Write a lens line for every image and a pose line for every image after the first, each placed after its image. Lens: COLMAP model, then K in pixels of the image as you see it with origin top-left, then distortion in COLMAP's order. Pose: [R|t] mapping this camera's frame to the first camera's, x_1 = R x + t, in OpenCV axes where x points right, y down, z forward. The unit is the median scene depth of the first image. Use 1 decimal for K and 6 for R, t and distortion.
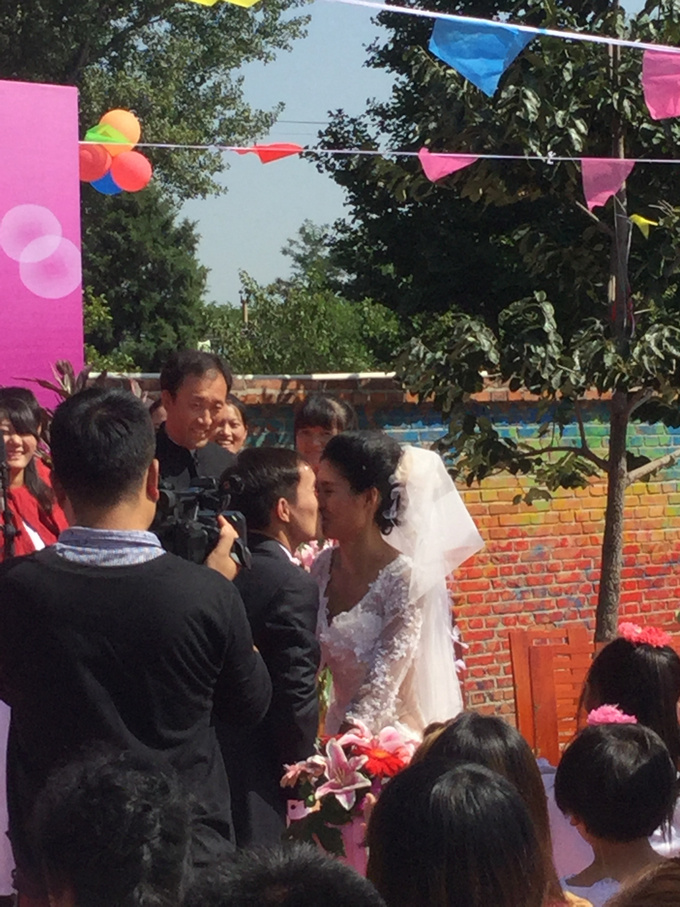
lens RADIAL K [[3086.1, 0, 339.5], [0, 3086.1, 453.2], [0, 0, 1]] dist [-0.011302, 0.000000]
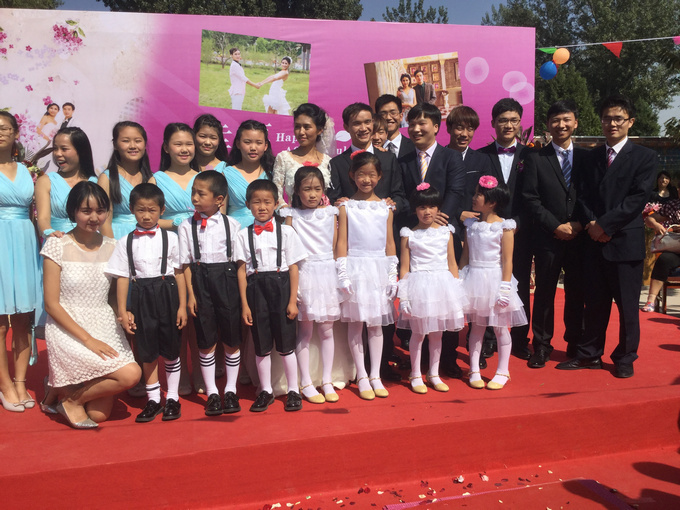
lens RADIAL K [[678.8, 0, 333.3], [0, 678.8, 276.2], [0, 0, 1]] dist [0.046080, 0.000000]
pose [[0.879492, 0.058969, -0.472246, 0.048236], [0.006875, 0.990616, 0.136500, 0.014844], [0.475864, -0.123297, 0.870834, 0.289605]]
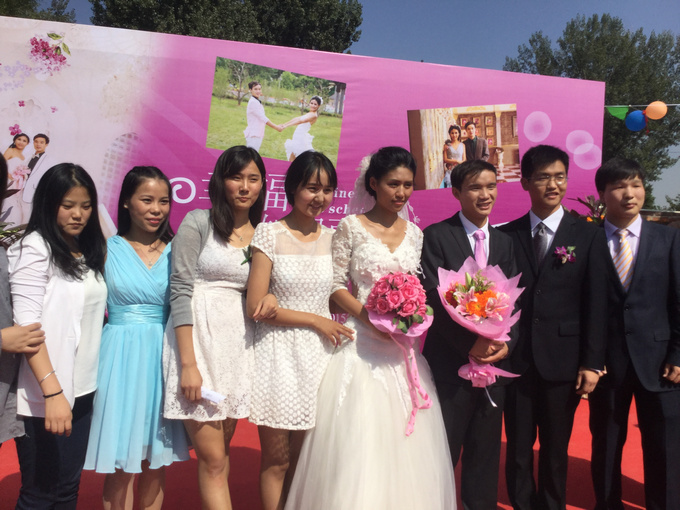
lens RADIAL K [[678.8, 0, 346.7], [0, 678.8, 265.0], [0, 0, 1]] dist [0.046080, 0.000000]
pose [[0.894434, 0.064819, -0.442478, -0.016912], [-0.049009, 0.997688, 0.047084, 0.006053], [0.444507, -0.020428, 0.895542, 0.359520]]
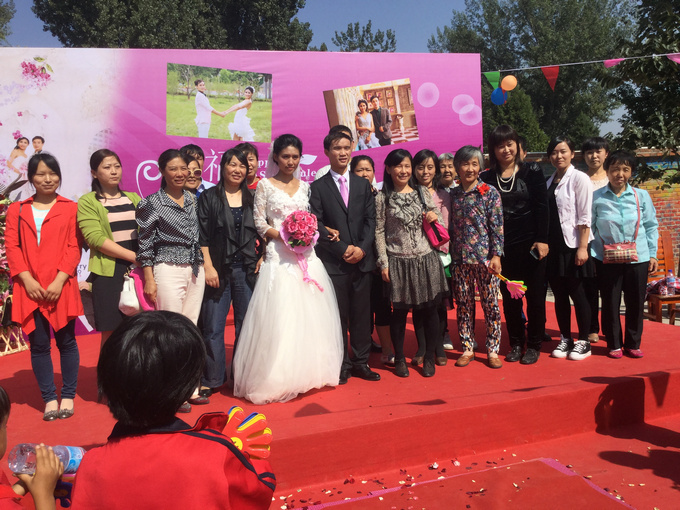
lens RADIAL K [[678.8, 0, 340.9], [0, 678.8, 274.4], [0, 0, 1]] dist [0.046080, 0.000000]
pose [[0.911382, 0.004540, -0.411536, 0.053309], [0.042921, 0.993438, 0.106013, 0.014656], [0.409317, -0.114282, 0.905207, 0.266949]]
